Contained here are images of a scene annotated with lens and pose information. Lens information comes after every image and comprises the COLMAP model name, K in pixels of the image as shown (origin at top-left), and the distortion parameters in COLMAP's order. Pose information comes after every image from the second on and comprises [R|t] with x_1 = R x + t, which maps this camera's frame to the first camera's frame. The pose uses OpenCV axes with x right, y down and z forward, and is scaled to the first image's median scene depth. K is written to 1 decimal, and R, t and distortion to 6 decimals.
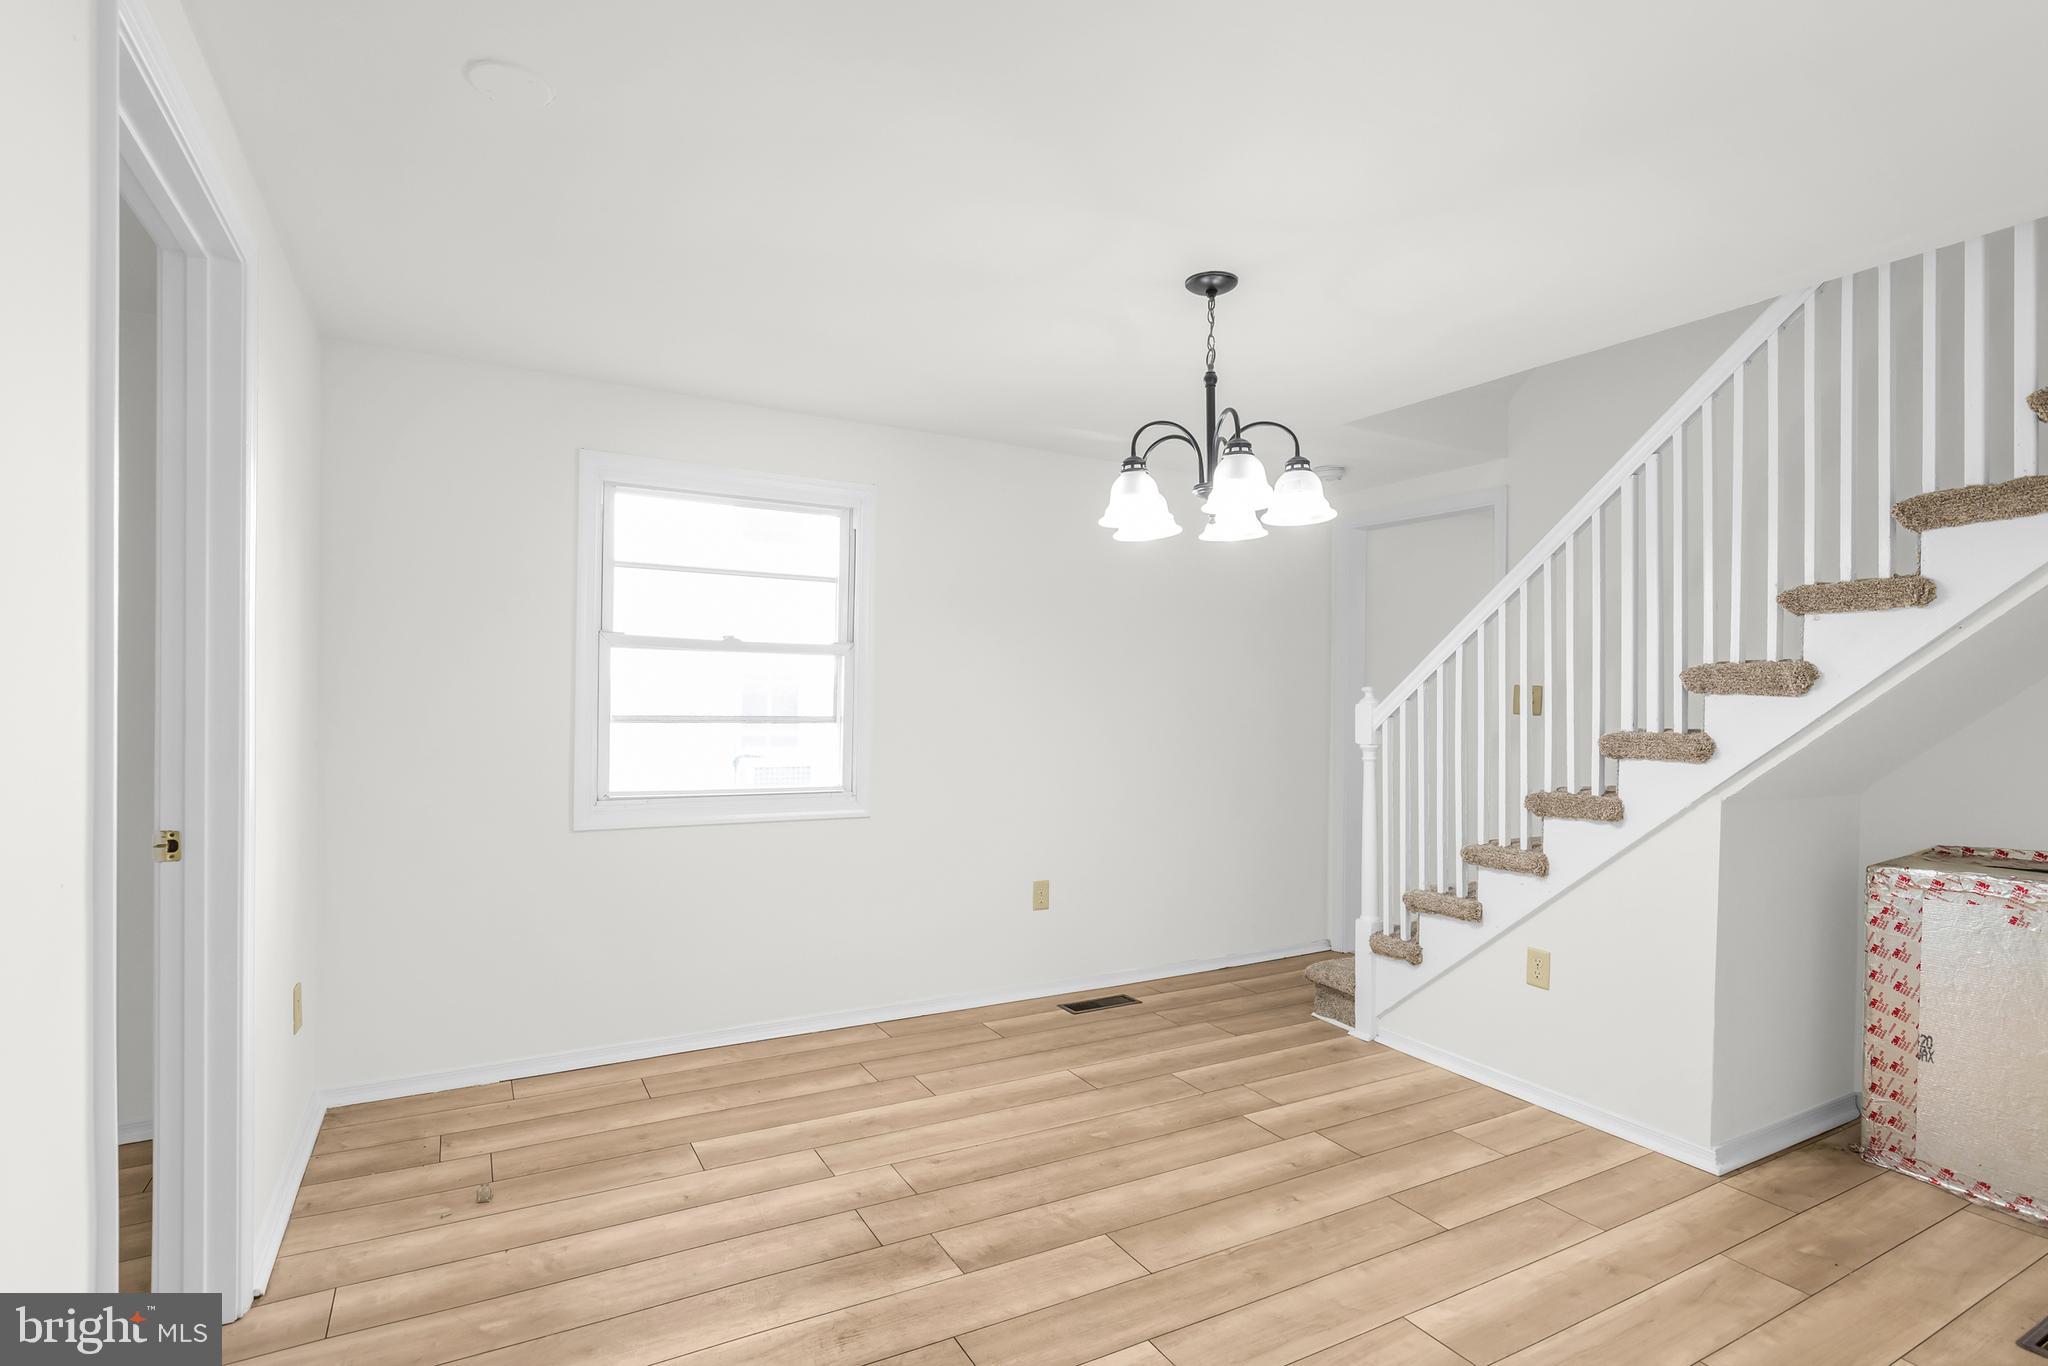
lens RADIAL K [[1005.8, 0, 1023.1], [0, 1005.8, 682.8], [0, 0, 1]] dist [-0.003990, 0.001541]
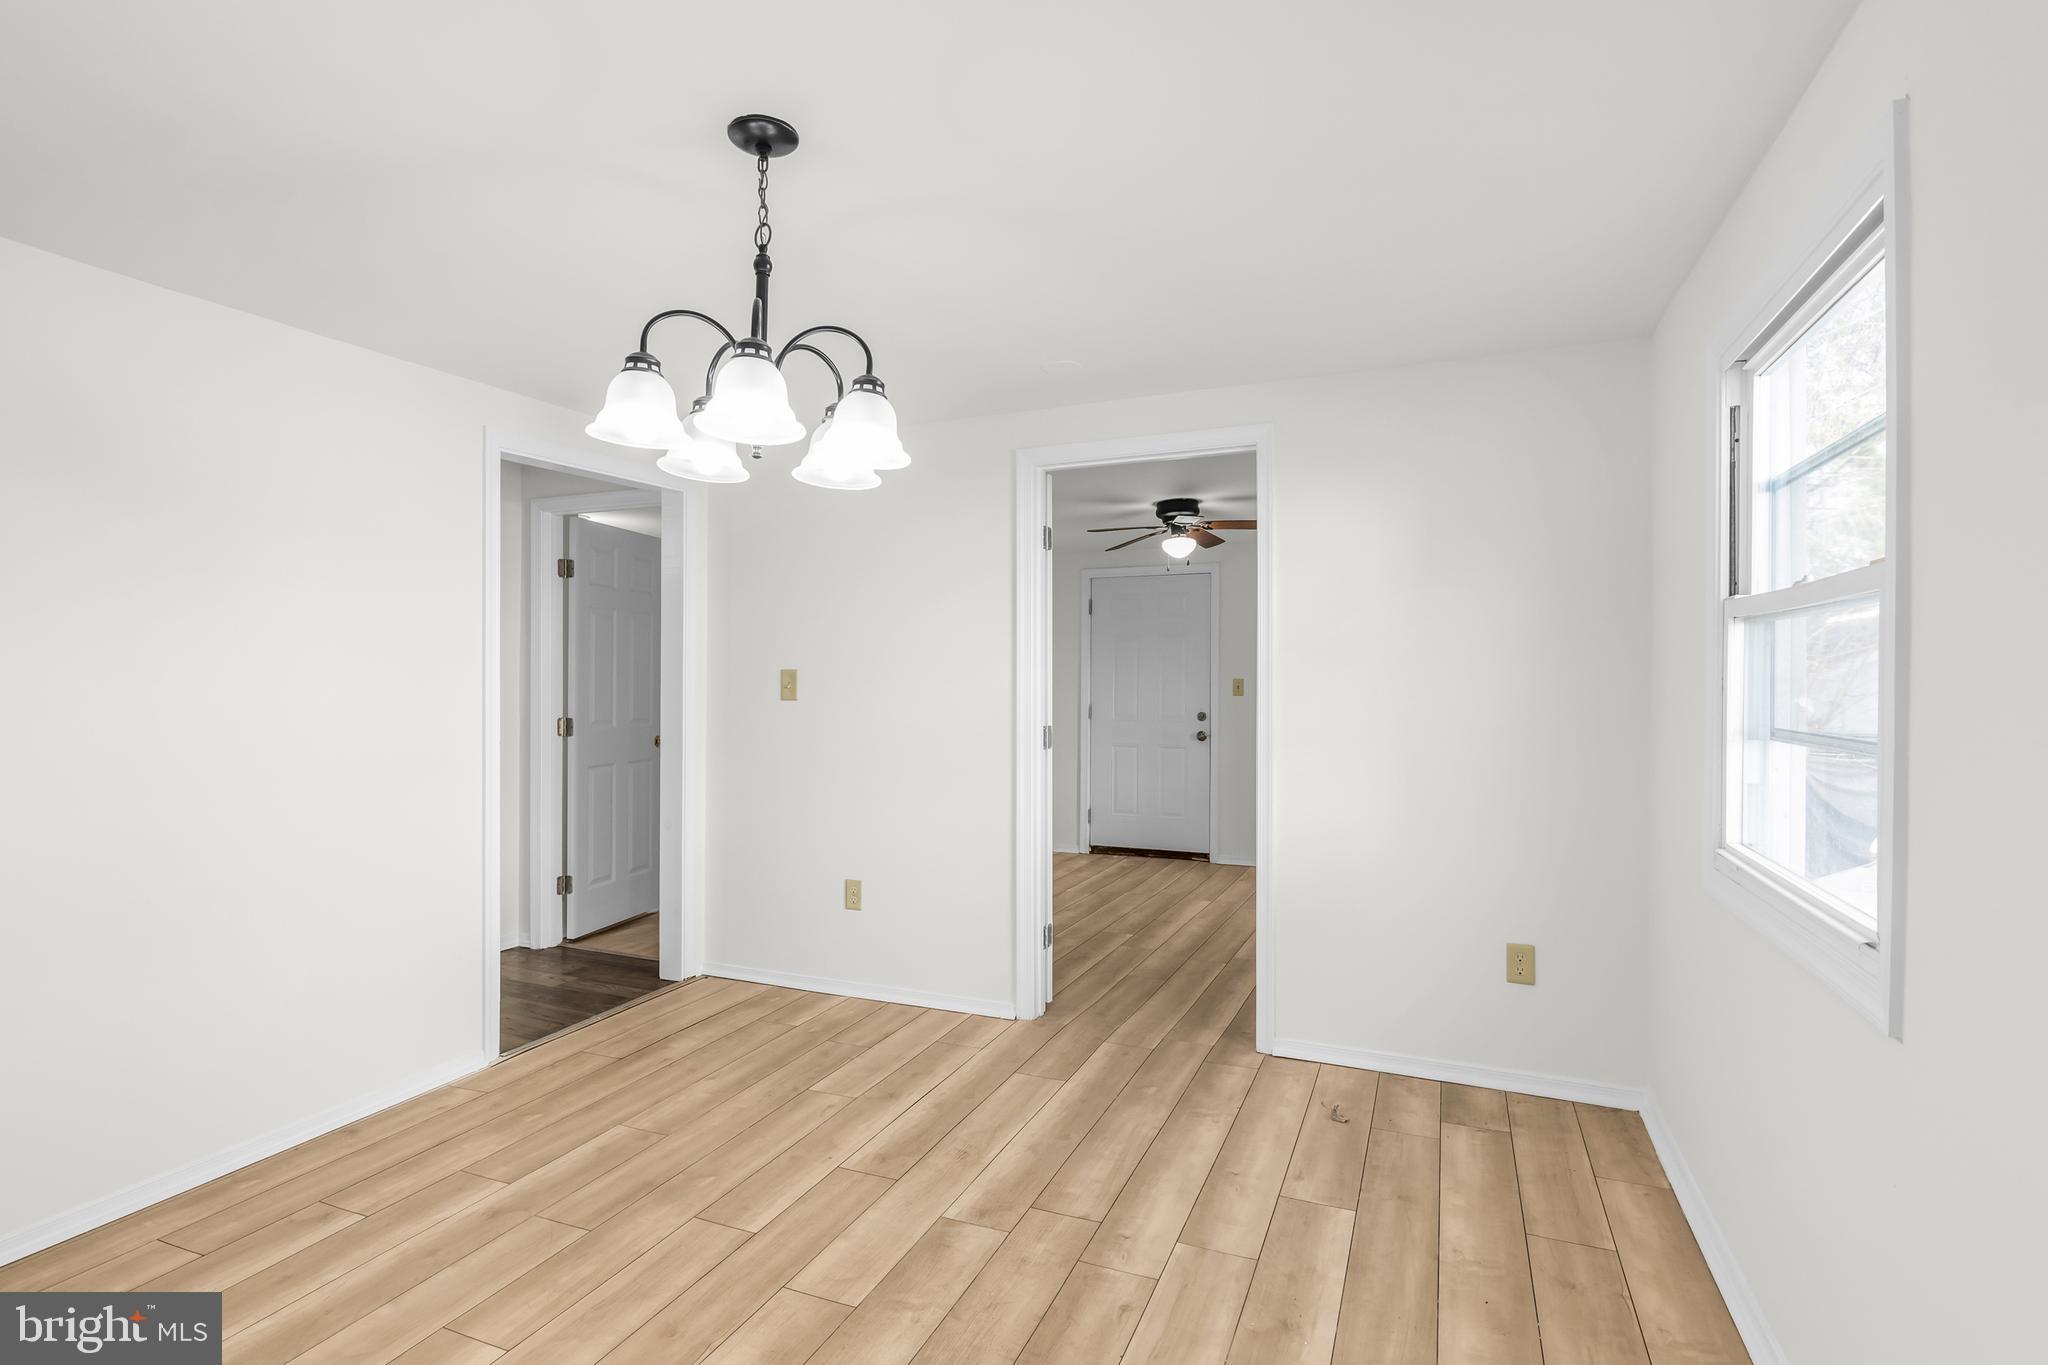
lens RADIAL K [[1005.8, 0, 1026.0], [0, 1005.8, 694.4], [0, 0, 1]] dist [-0.003990, 0.001541]
pose [[-0.791726, -0.006284, -0.610844, 0.494973], [-0.005079, 0.999980, -0.003705, 0.020732], [0.610855, 0.000170, -0.791743, 1.761764]]
